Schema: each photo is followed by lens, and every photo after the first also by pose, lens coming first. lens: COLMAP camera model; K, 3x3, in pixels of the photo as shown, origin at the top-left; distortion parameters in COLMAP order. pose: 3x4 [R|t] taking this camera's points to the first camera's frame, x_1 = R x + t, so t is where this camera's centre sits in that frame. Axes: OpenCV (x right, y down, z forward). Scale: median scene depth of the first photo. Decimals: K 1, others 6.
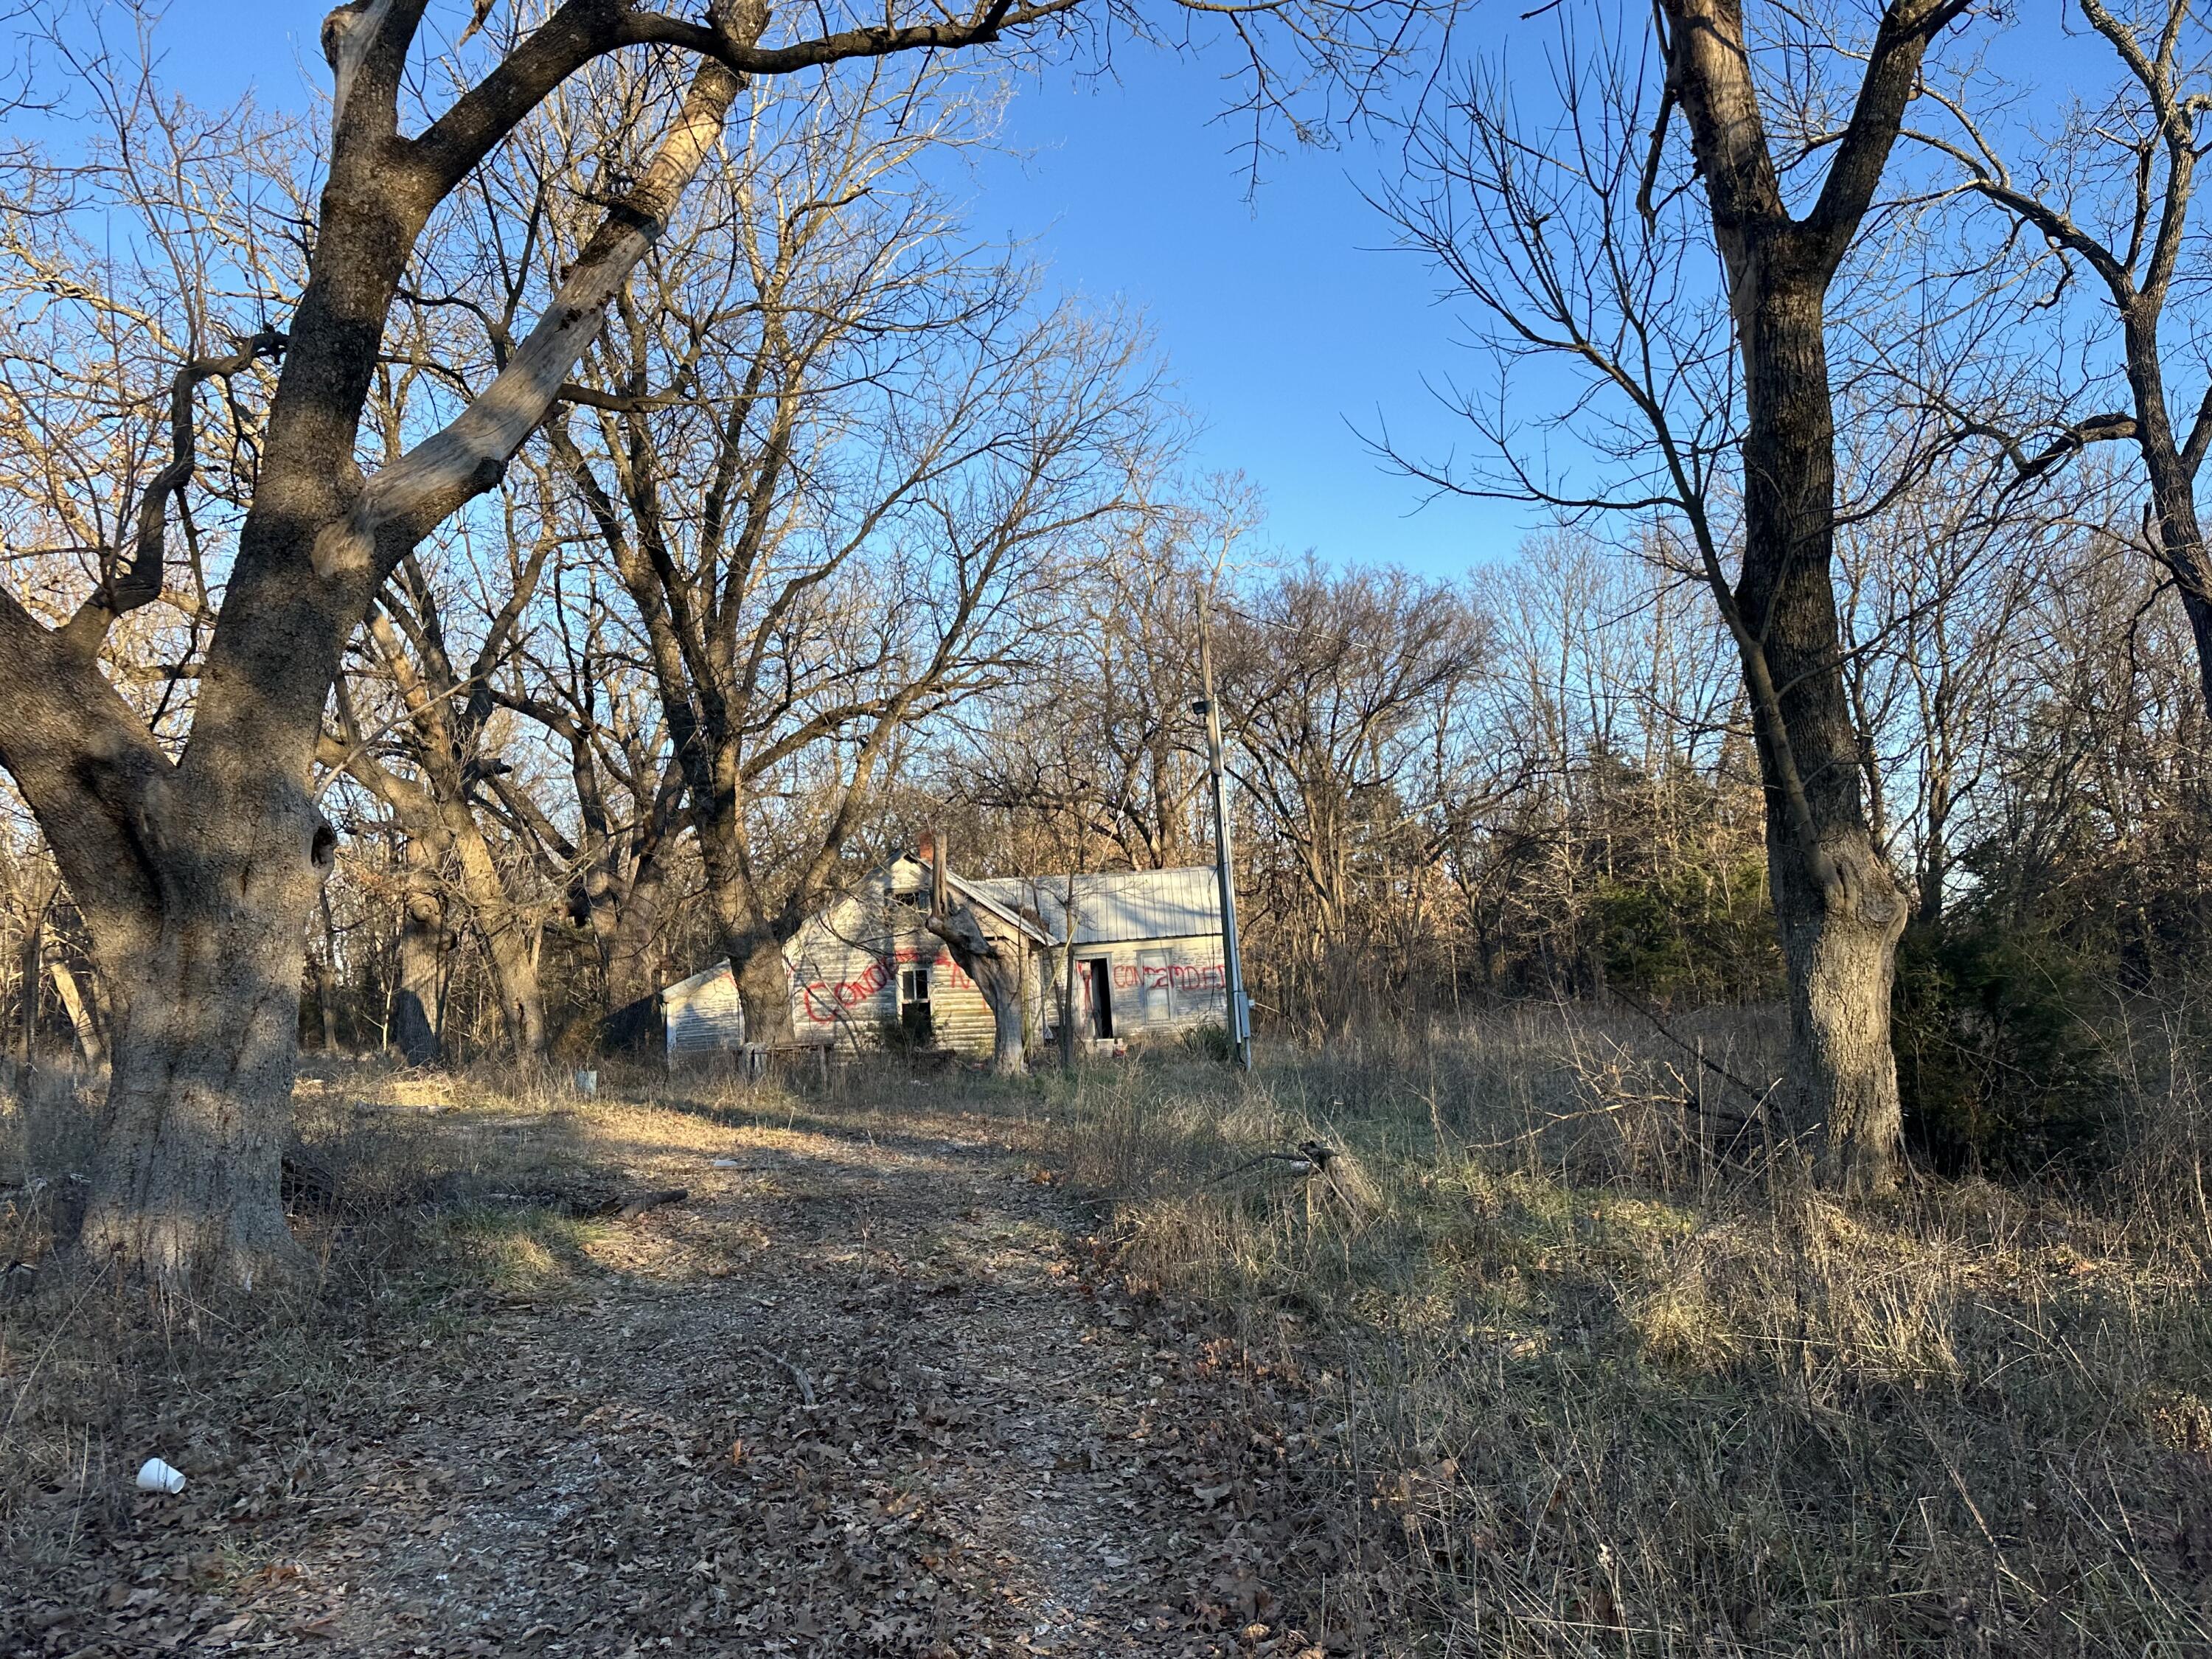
lens RADIAL K [[1541.2, 0, 1121.7], [0, 1541.2, 834.6], [0, 0, 1]] dist [0.069695, -0.060932]
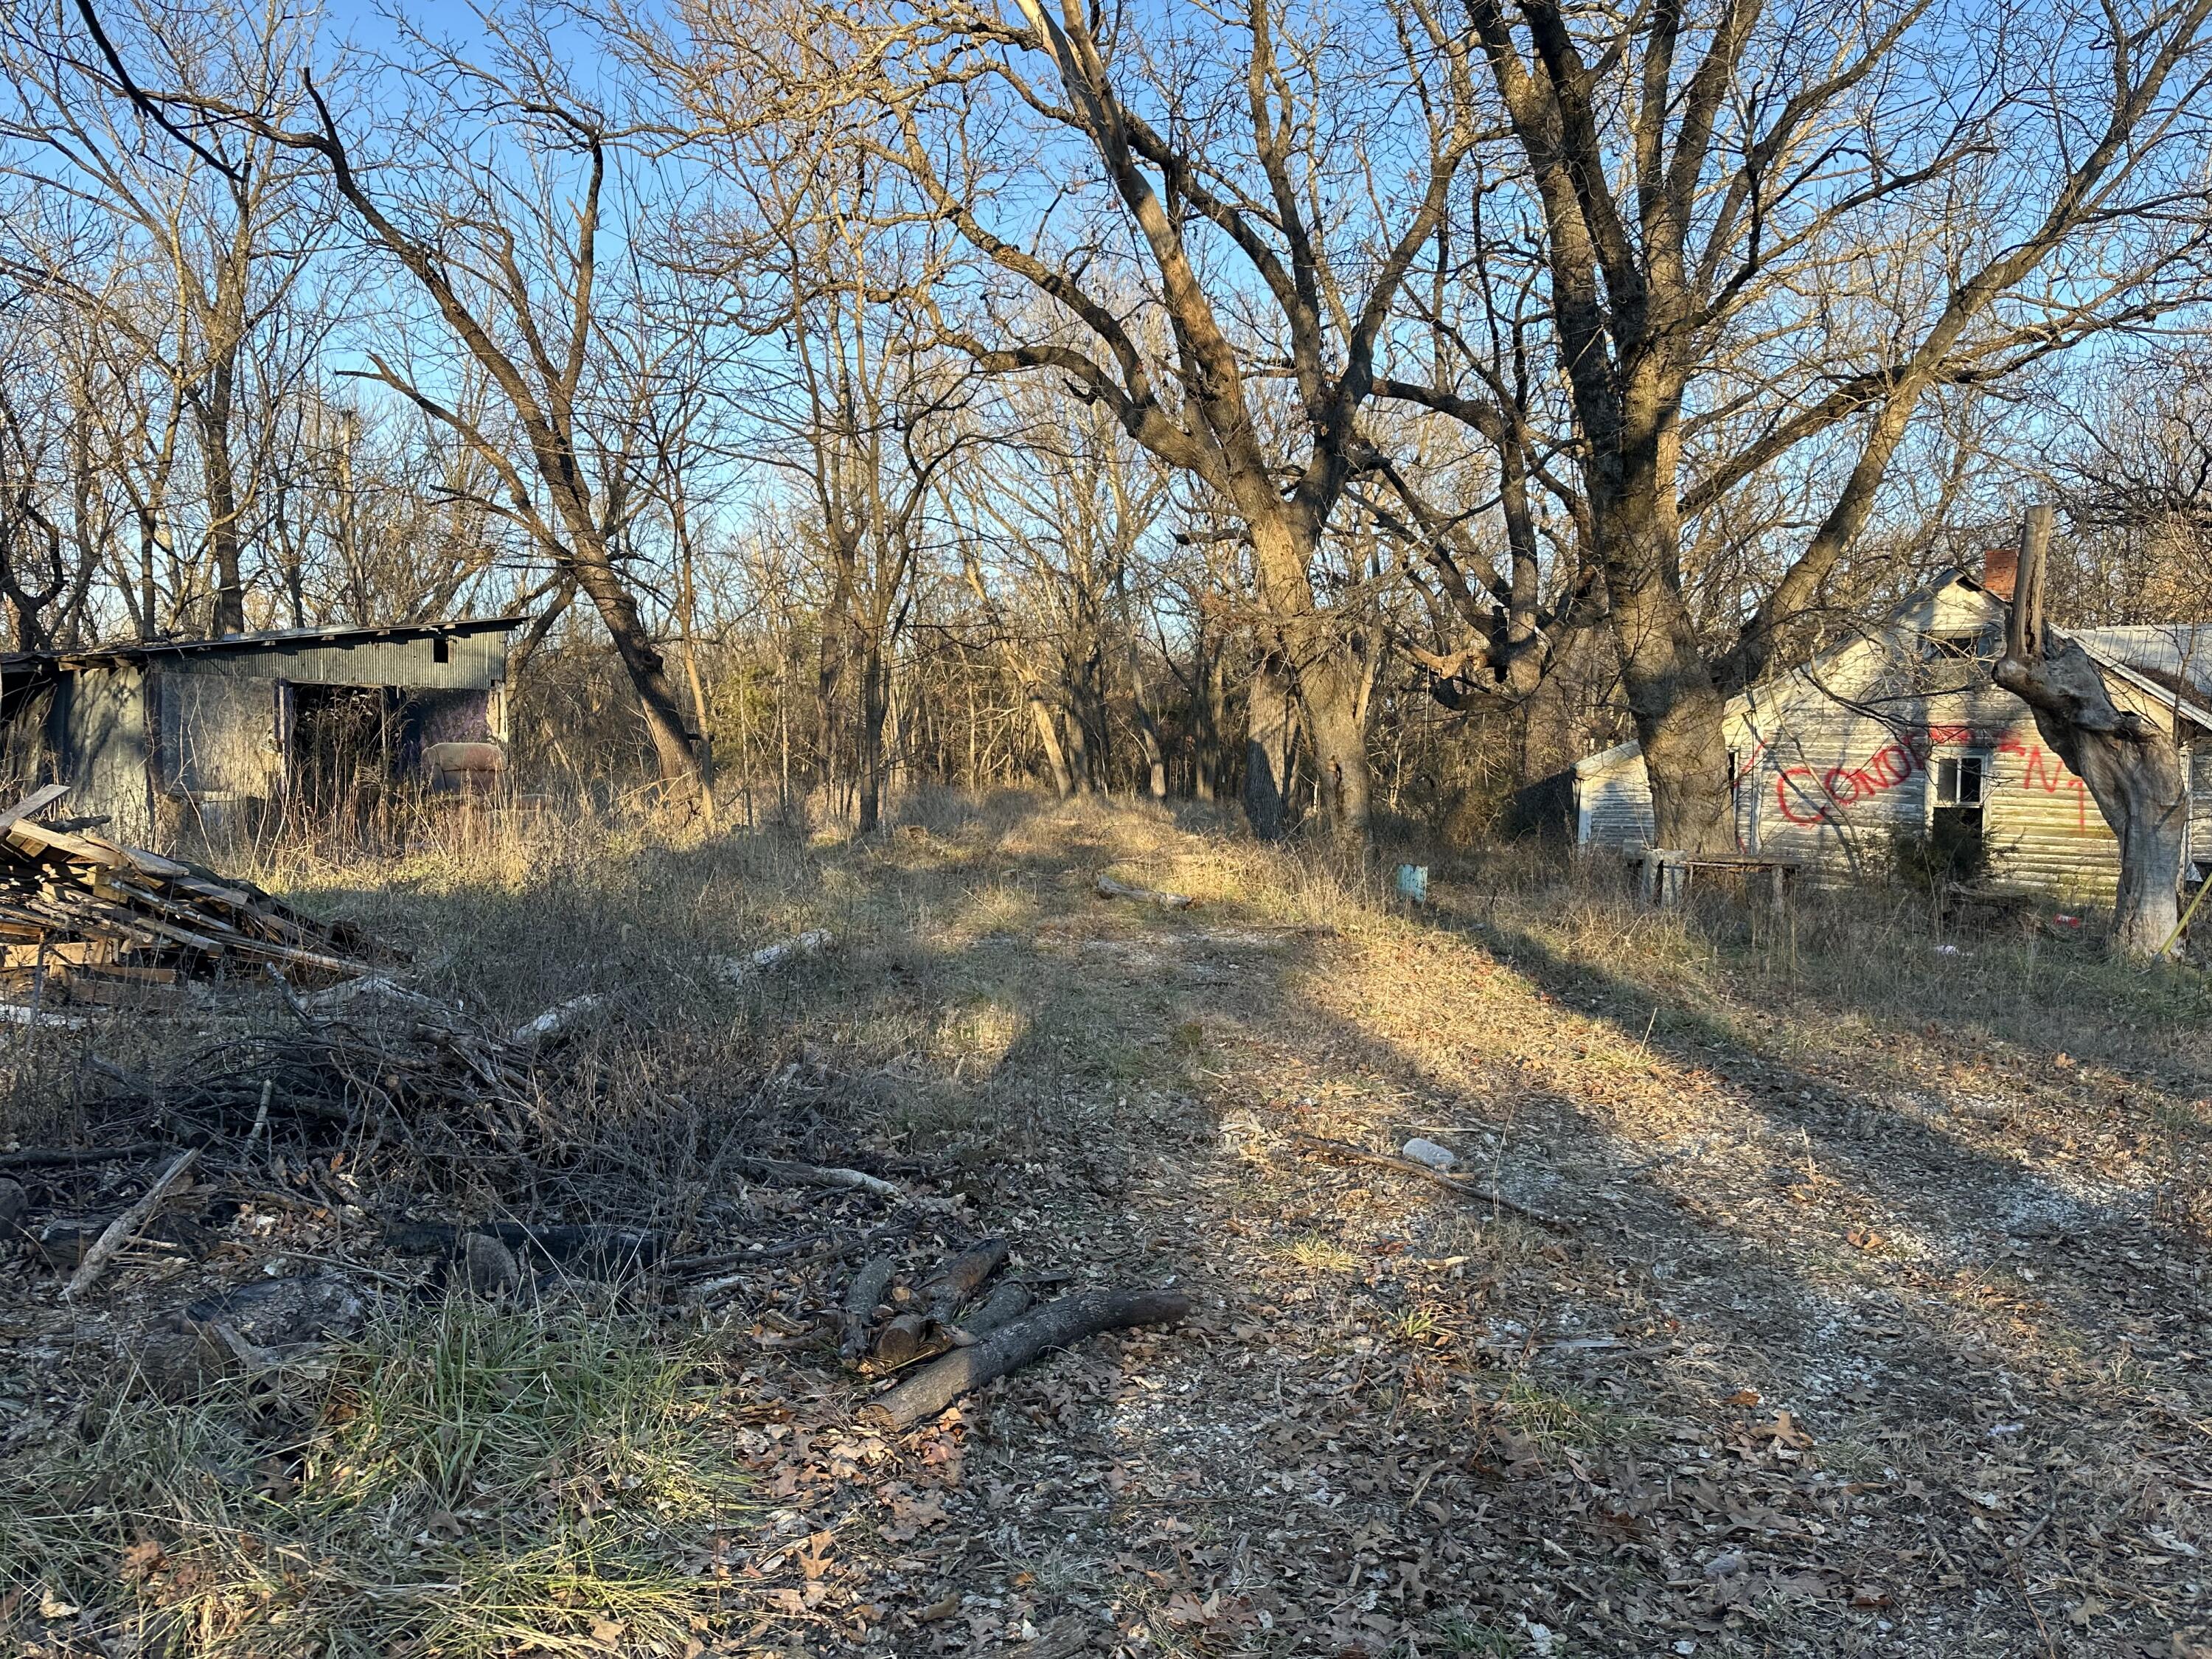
lens RADIAL K [[1541.2, 0, 1121.7], [0, 1541.2, 834.6], [0, 0, 1]] dist [0.069695, -0.060932]
pose [[0.810180, 0.092893, -0.578774, -0.040918], [-0.009154, 0.989248, 0.145959, 0.030725], [0.586110, -0.112955, 0.802320, 0.295732]]
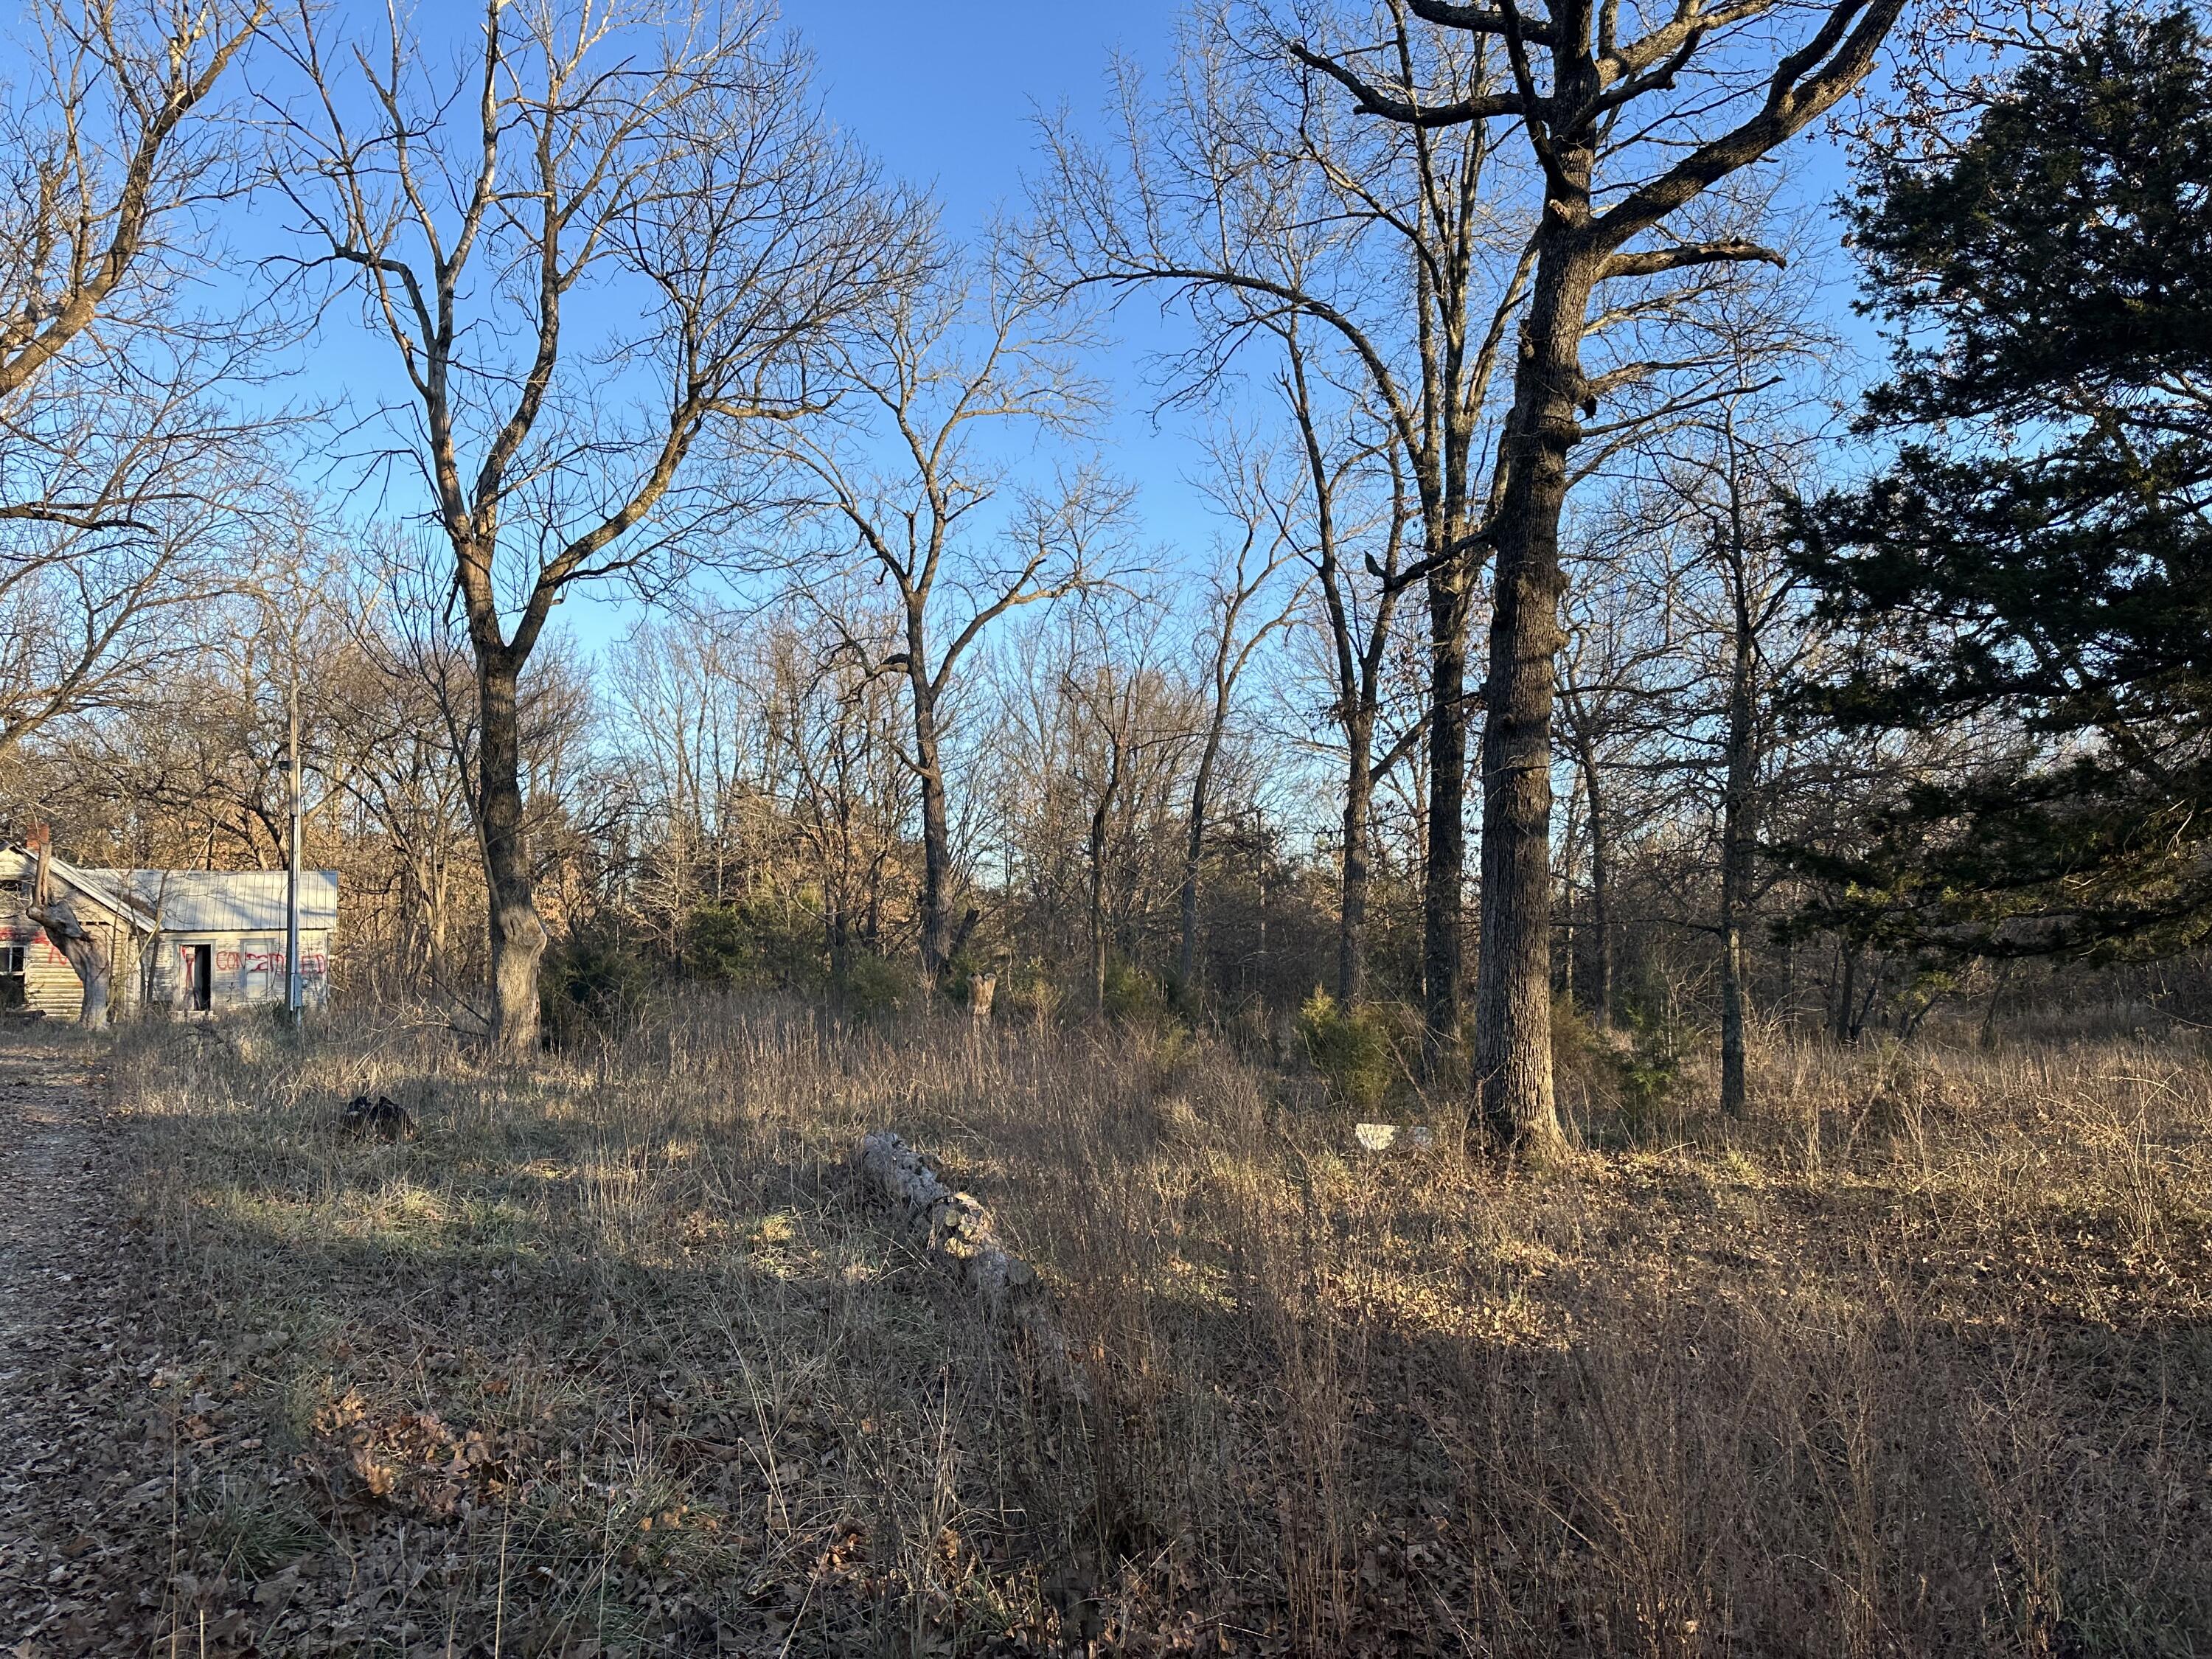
lens RADIAL K [[1555.6, 0, 1231.4], [0, 1555.6, 829.3], [0, 0, 1]] dist [-0.033438, -0.000323]
pose [[0.855697, 0.080719, 0.511142, 0.066114], [-0.077791, 0.996600, -0.027154, -0.045801], [-0.511596, -0.016526, 0.859067, -0.506042]]
